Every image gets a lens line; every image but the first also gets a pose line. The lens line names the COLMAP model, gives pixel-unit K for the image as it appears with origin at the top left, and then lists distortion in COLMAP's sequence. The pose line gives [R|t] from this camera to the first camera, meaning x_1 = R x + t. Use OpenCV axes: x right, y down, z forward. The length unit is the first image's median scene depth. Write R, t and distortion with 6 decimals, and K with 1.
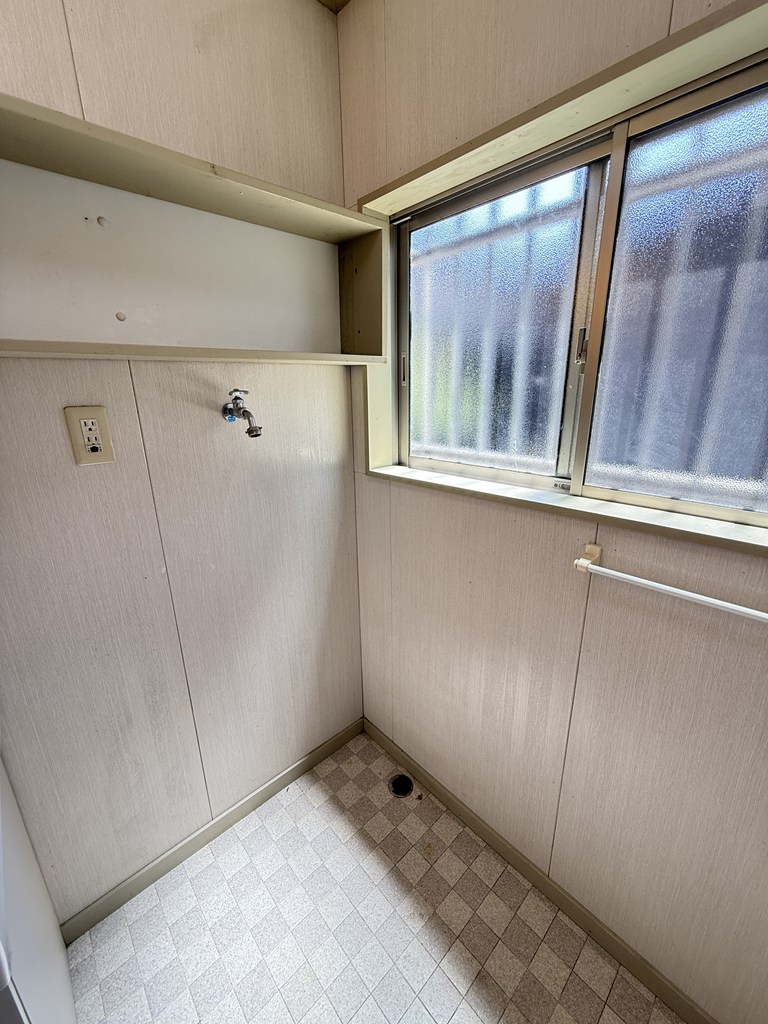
lens RADIAL K [[408.8, 0, 384.5], [0, 408.8, 509.9], [0, 0, 1]] dist [-0.000790, 0.000135]
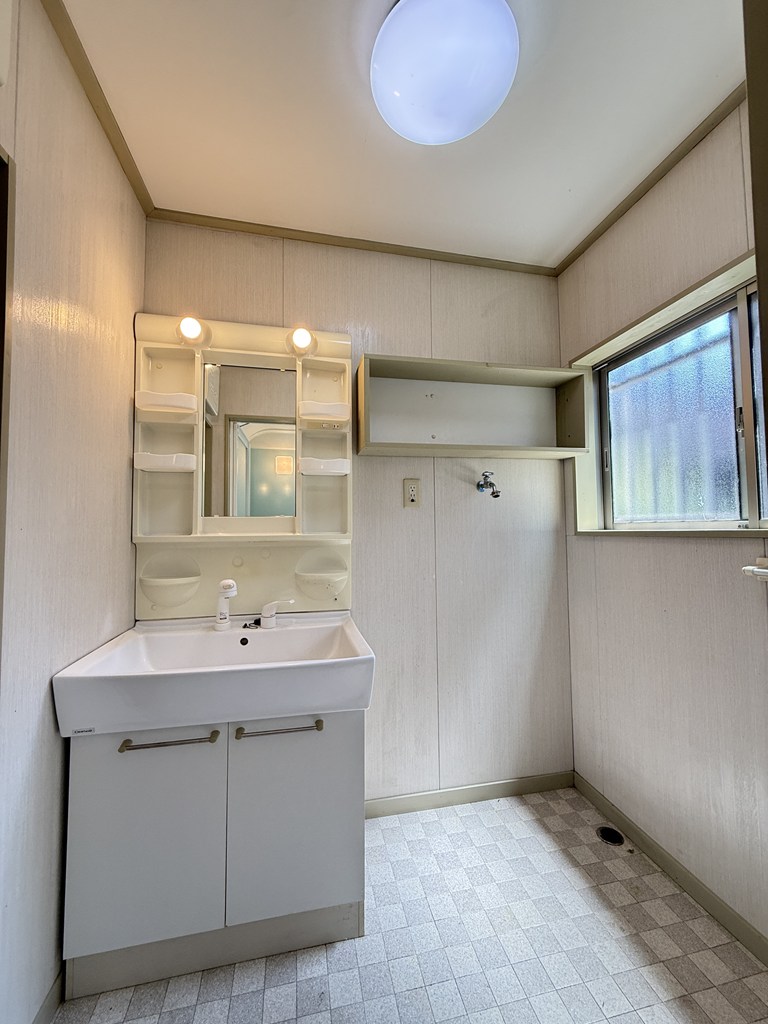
lens RADIAL K [[408.8, 0, 383.4], [0, 408.8, 511.0], [0, 0, 1]] dist [-0.000790, 0.000135]
pose [[0.858397, -0.019246, -0.512625, 0.112100], [-0.147503, 0.947835, -0.282580, 0.335145], [0.491323, 0.318179, 0.810780, -0.442217]]
